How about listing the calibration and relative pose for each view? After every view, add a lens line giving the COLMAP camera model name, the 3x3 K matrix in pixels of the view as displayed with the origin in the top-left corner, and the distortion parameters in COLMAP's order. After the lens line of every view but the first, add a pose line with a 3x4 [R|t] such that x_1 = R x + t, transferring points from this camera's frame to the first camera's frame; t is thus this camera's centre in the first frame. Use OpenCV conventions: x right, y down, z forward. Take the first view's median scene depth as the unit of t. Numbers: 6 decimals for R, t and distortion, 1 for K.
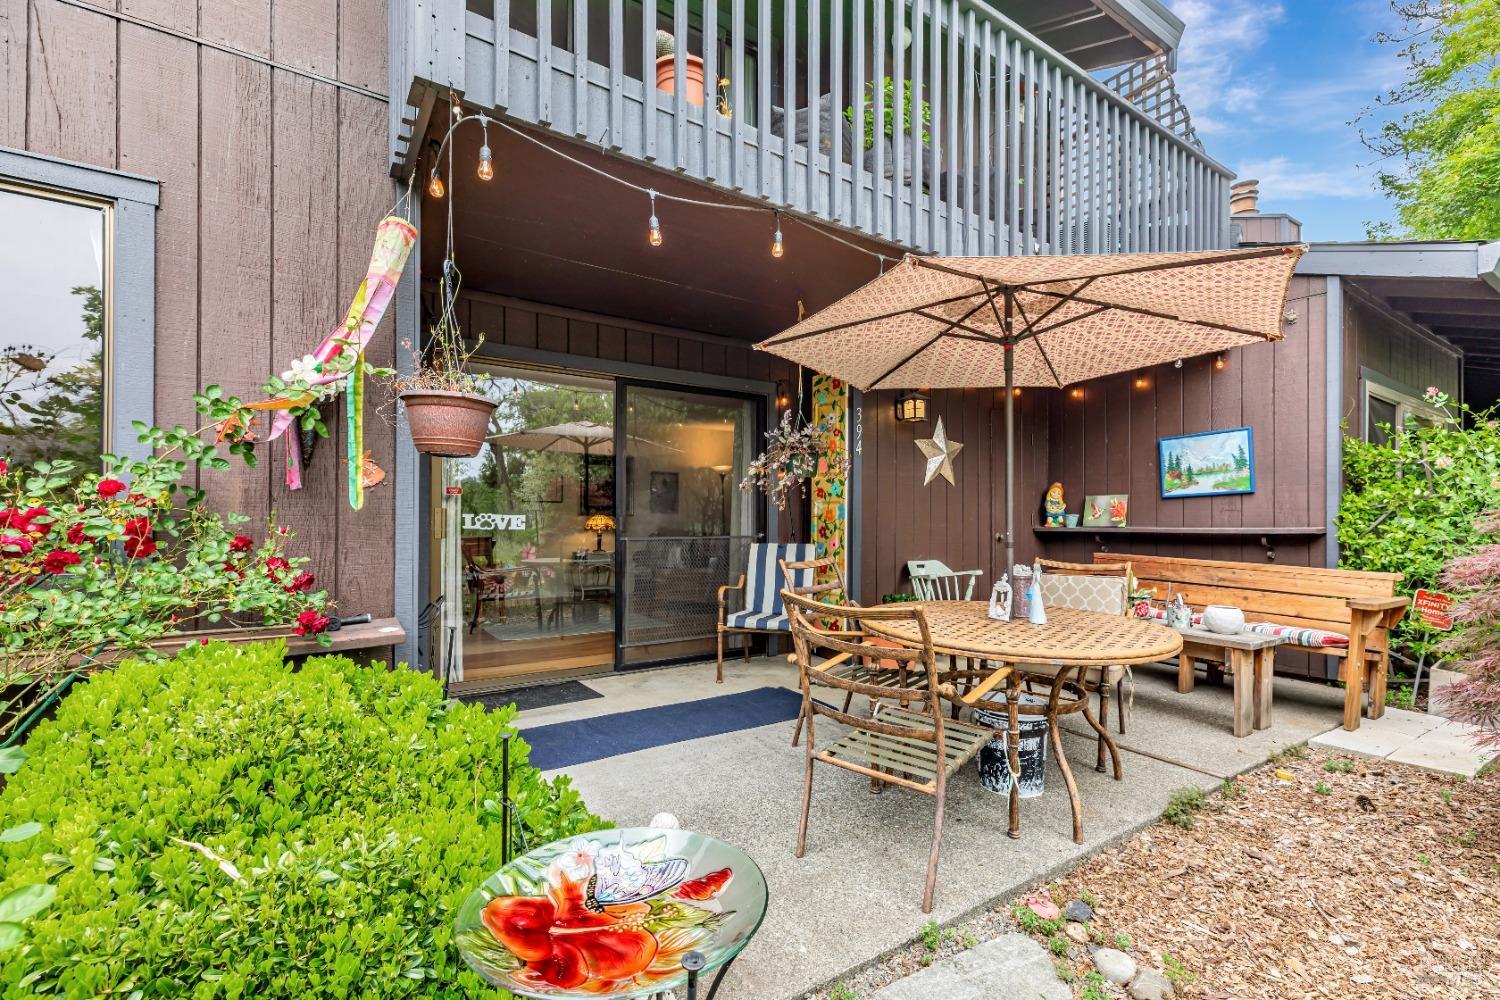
lens RADIAL K [[683.5, 0, 747.7], [0, 683.5, 513.9], [0, 0, 1]] dist [0.000777, -0.000250]
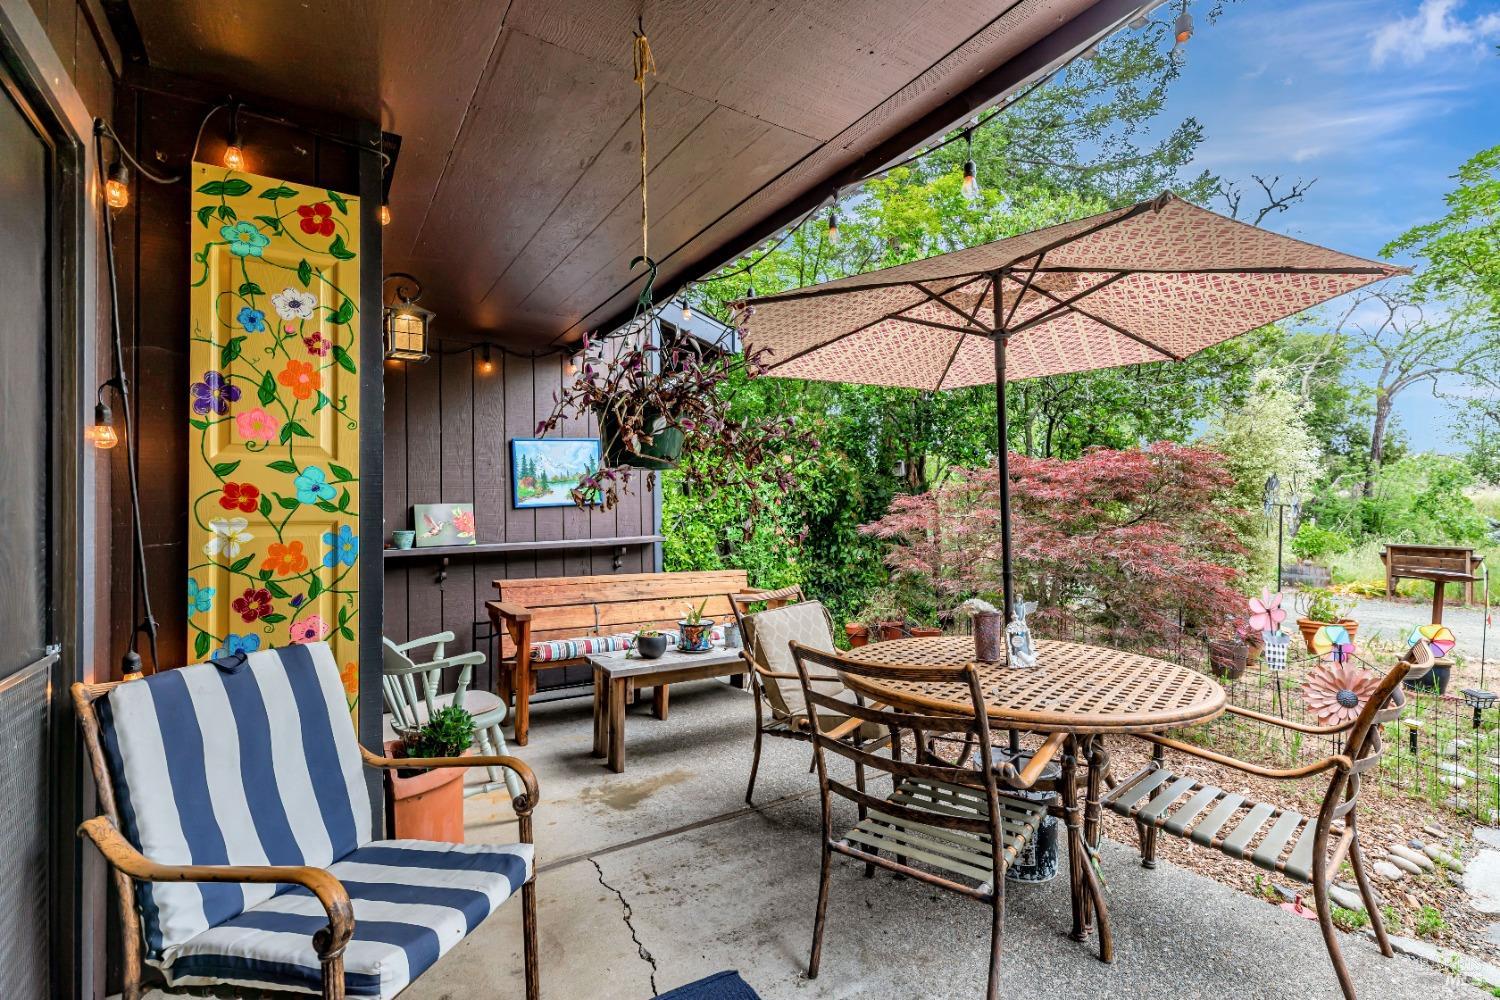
lens RADIAL K [[683.5, 0, 757.7], [0, 683.5, 495.6], [0, 0, 1]] dist [0.000777, -0.000250]
pose [[0.005556, 0.016077, 0.999855, -0.289120], [0.006628, 0.999848, -0.016114, -0.027590], [-0.999963, 0.006717, 0.005448, 0.829496]]
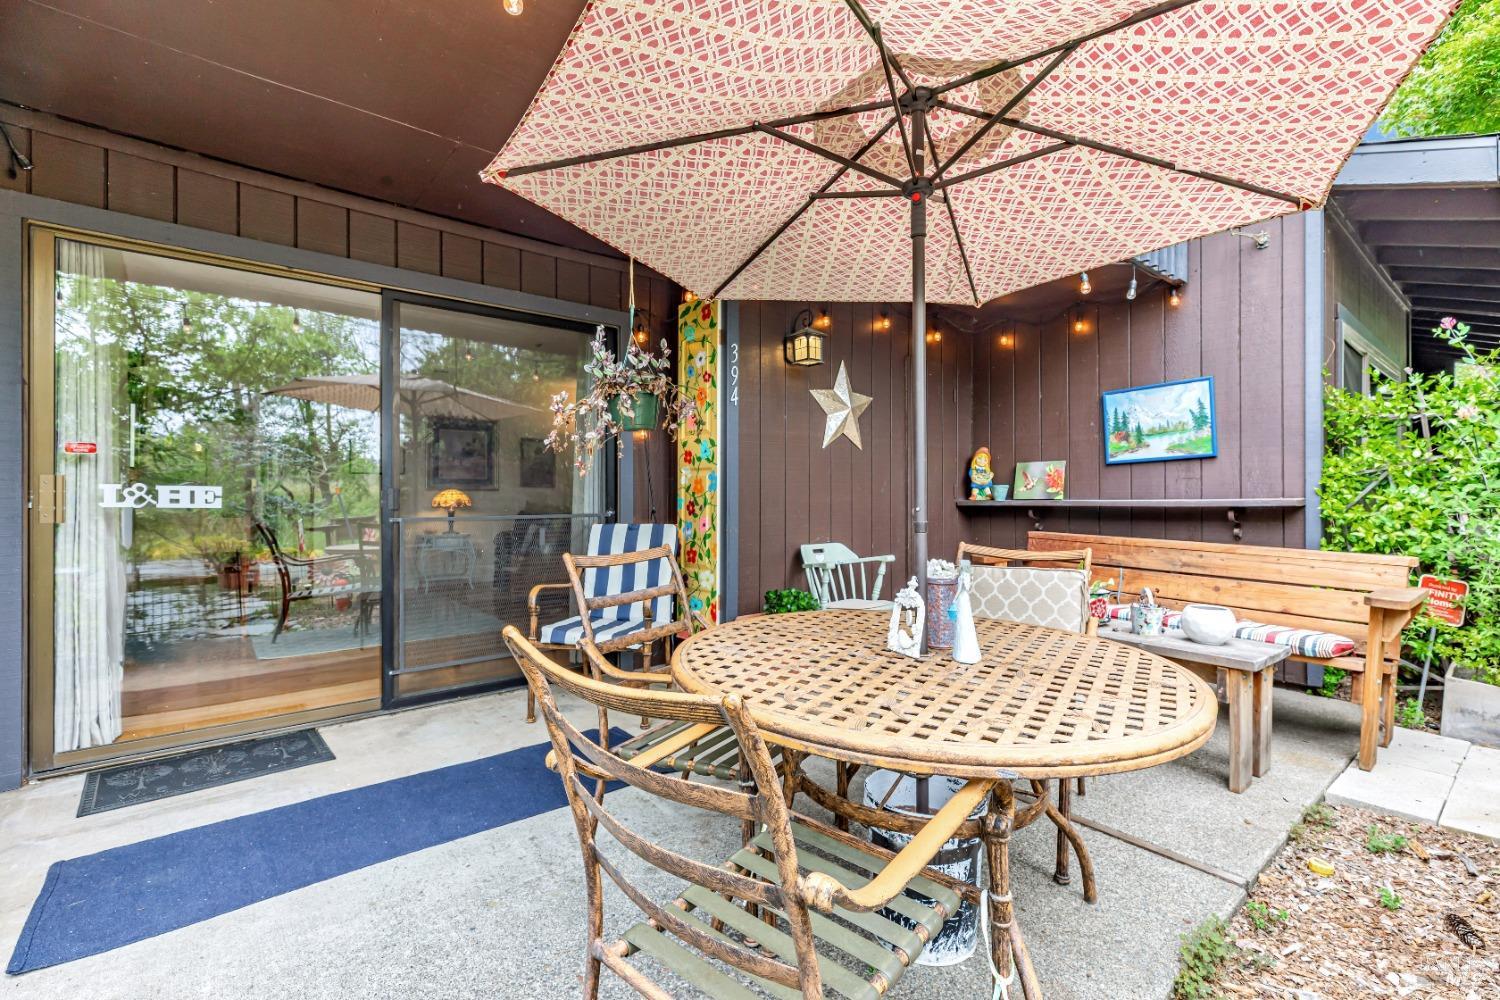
lens RADIAL K [[683.5, 0, 751.1], [0, 683.5, 490.8], [0, 0, 1]] dist [0.000777, -0.000250]
pose [[0.994435, -0.004399, 0.105264, 0.109651], [0.004245, 0.999990, 0.001691, 0.006815], [-0.105270, -0.001235, 0.994443, 0.266382]]
